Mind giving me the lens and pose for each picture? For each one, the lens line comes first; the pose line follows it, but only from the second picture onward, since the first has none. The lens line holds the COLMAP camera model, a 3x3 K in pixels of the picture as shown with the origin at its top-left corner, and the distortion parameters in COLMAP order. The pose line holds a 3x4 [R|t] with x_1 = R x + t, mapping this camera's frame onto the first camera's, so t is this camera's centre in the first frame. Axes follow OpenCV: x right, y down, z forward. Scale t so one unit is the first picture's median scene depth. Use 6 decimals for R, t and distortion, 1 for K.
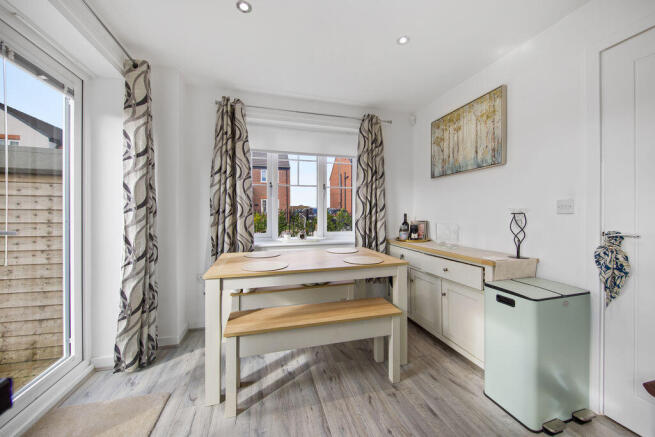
lens RADIAL K [[237.6, 0, 327.4], [0, 237.6, 214.3], [0, 0, 1]] dist [-0.004737, -0.000288]
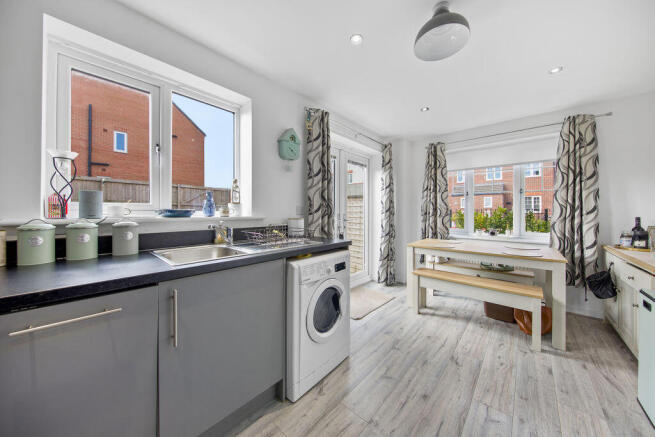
lens RADIAL K [[215.9, 0, 327.8], [0, 215.9, 212.2], [0, 0, 1]] dist [-0.010178, -0.000051]
pose [[0.520792, 0.005229, -0.853668, 0.474517], [-0.003072, 0.999986, 0.004251, -0.023577], [0.853678, 0.000408, 0.520801, -0.383782]]
